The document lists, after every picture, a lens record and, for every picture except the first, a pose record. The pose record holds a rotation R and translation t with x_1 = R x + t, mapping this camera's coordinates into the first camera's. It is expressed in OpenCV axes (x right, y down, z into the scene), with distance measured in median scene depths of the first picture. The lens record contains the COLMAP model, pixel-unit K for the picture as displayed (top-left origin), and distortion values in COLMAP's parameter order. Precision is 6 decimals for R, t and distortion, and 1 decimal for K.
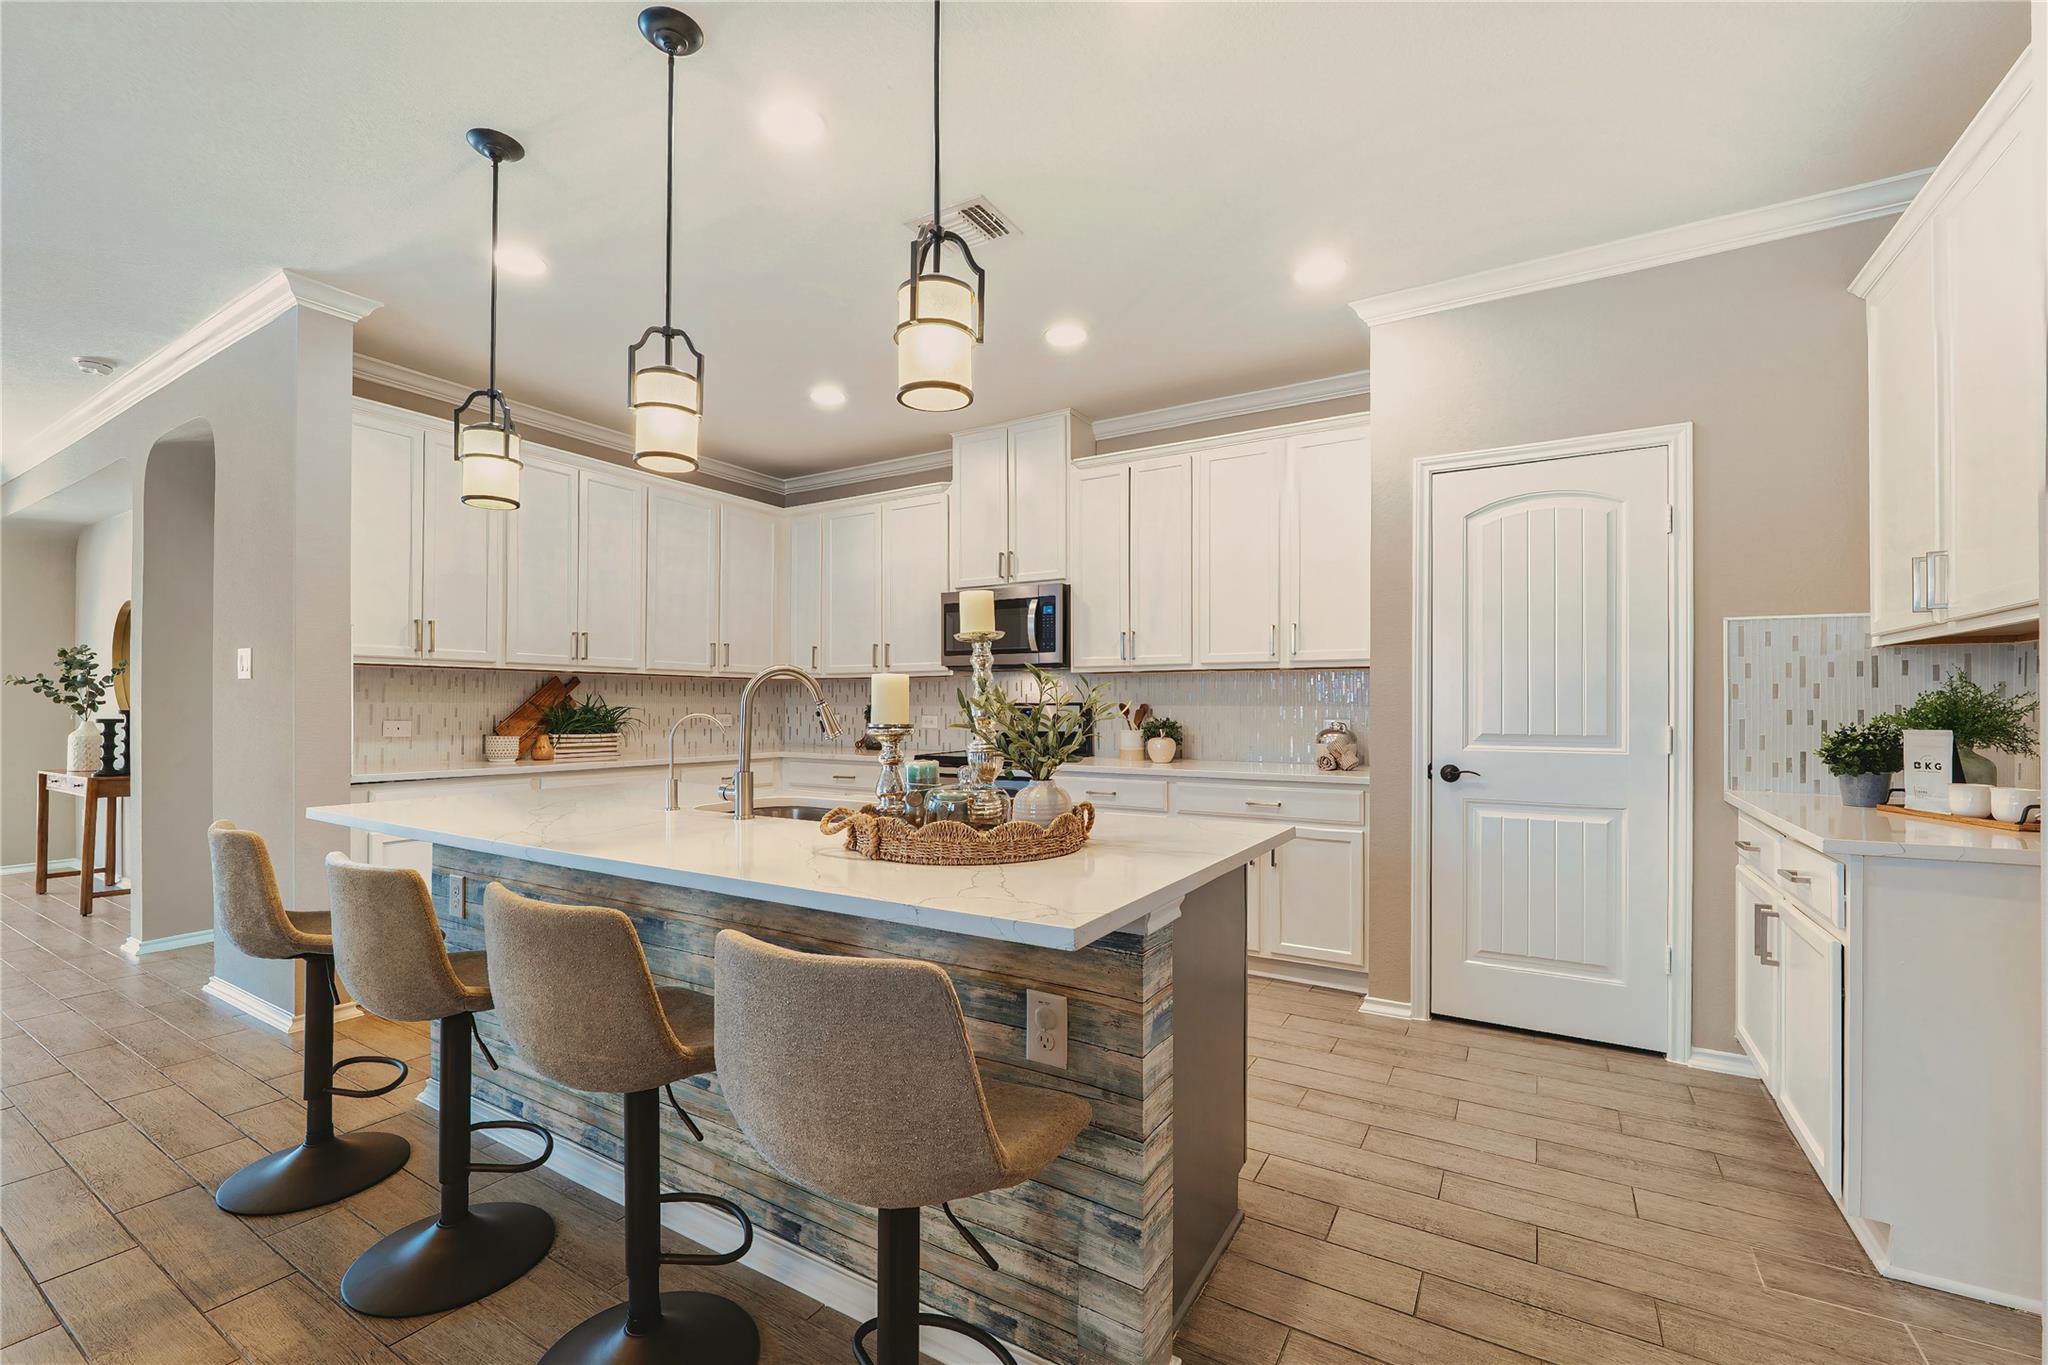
lens RADIAL K [[851.8, 0, 1021.9], [0, 851.8, 687.3], [0, 0, 1]] dist [-0.010379, -0.000244]
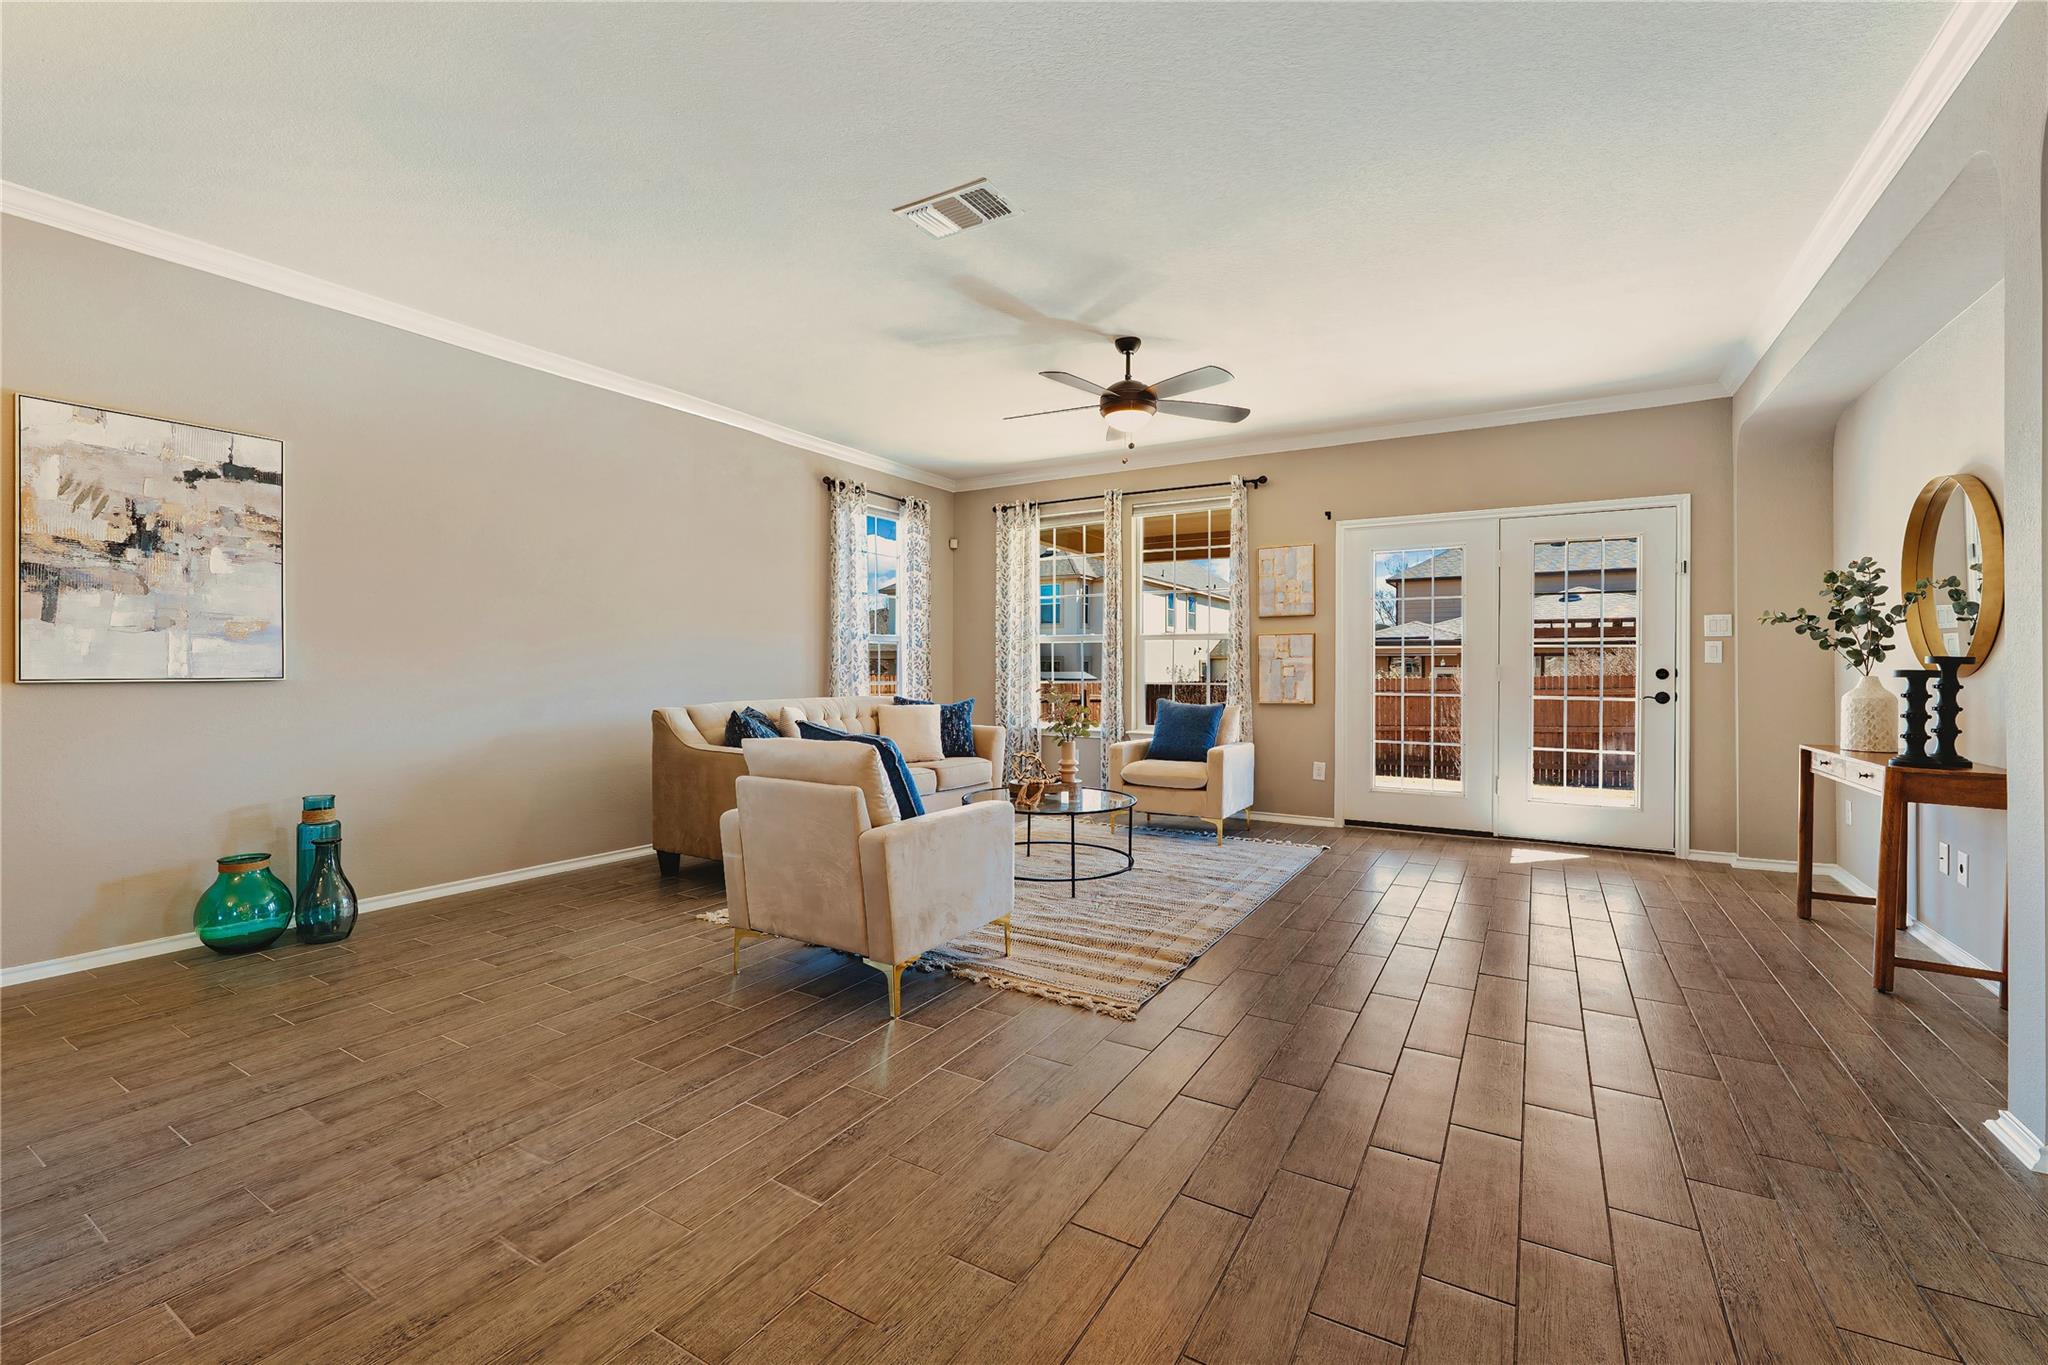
lens RADIAL K [[866.0, 0, 1015.1], [0, 866.0, 680.9], [0, 0, 1]] dist [-0.010204, -0.000079]
pose [[-0.002175, 0.010179, -0.999946, -0.477833], [0.018812, 0.999772, 0.010136, 0.027007], [0.999821, -0.018788, -0.002366, 0.362820]]
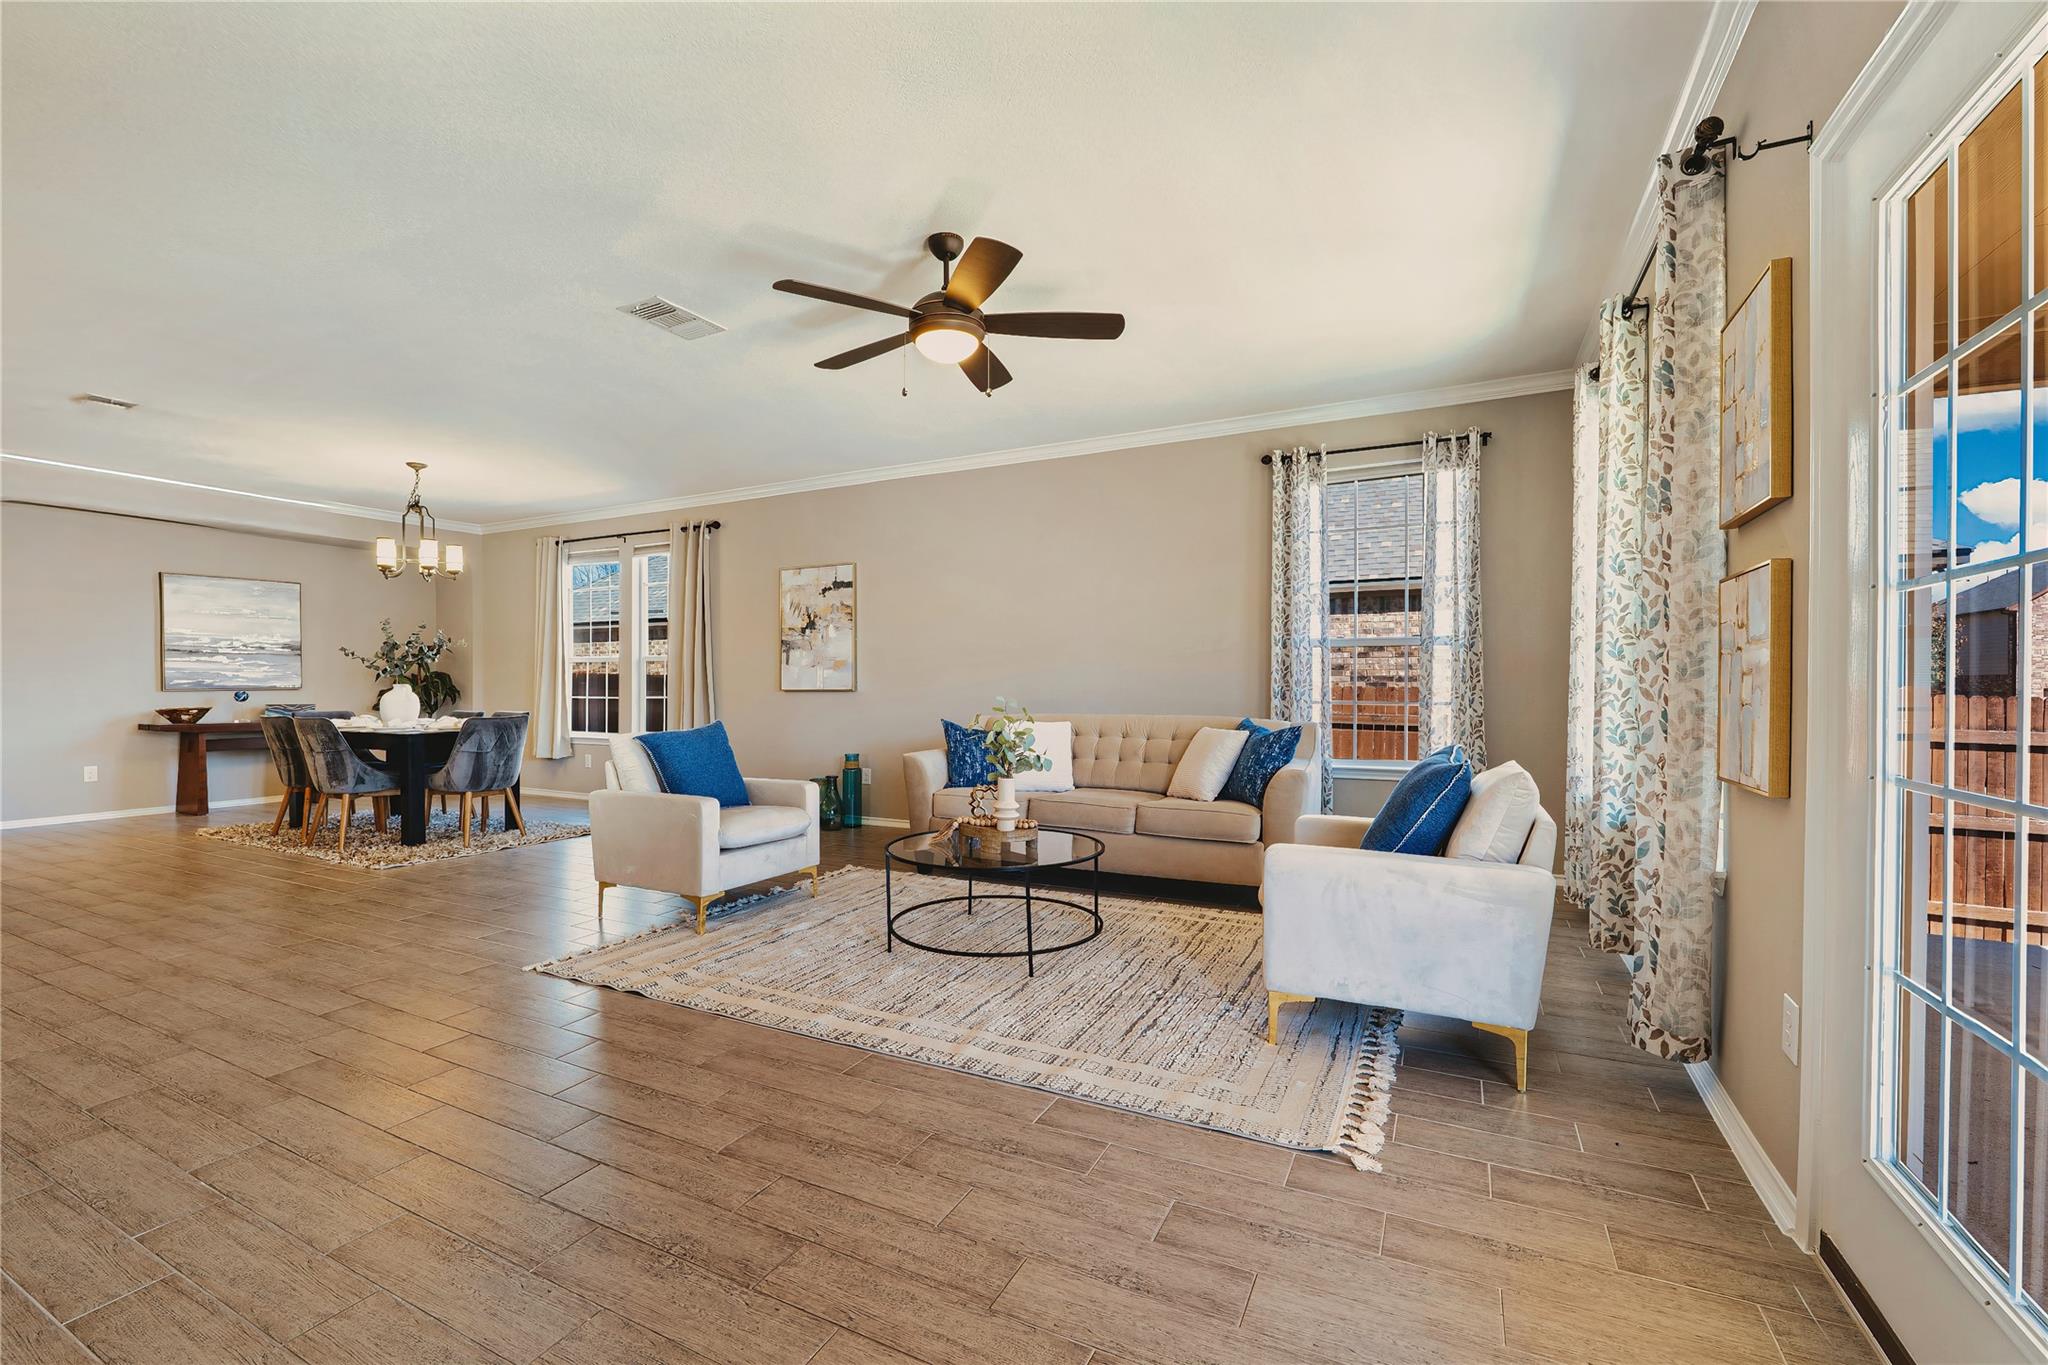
lens RADIAL K [[860.7, 0, 1012.4], [0, 860.7, 696.0], [0, 0, 1]] dist [-0.009890, 0.000157]
pose [[-0.997717, -0.000810, -0.067526, -1.405674], [-0.000347, 0.999976, -0.006868, 0.040631], [0.067530, -0.006829, -0.997694, 1.161463]]
